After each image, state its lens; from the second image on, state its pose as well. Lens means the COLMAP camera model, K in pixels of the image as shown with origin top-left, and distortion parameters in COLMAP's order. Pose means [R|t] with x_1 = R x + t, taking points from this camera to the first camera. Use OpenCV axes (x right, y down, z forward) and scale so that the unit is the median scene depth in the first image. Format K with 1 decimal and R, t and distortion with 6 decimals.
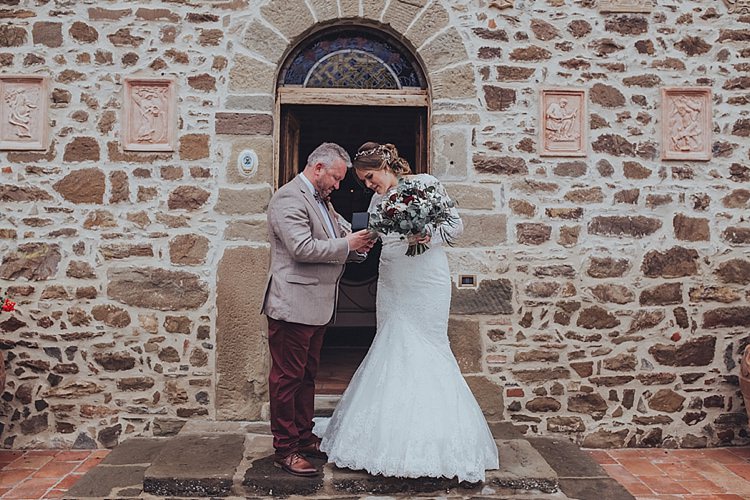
lens RADIAL K [[729.8, 0, 375.0], [0, 729.8, 249.9], [0, 0, 1]] dist [-0.016725, 0.000000]
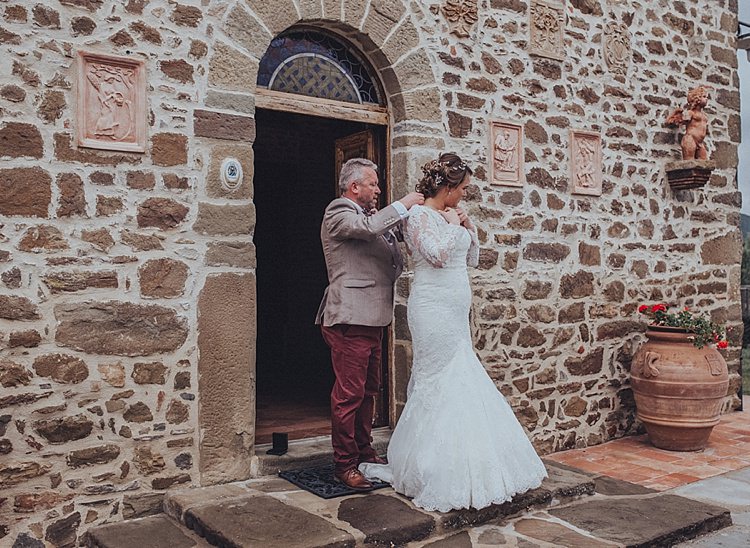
lens RADIAL K [[816.5, 0, 374.9], [0, 816.5, 272.8], [0, 0, 1]] dist [-0.010961, 0.000000]
pose [[0.818631, -0.008001, 0.574264, -0.578737], [0.006894, 0.999968, 0.004105, -0.008246], [-0.574279, 0.000598, 0.818660, 0.138322]]
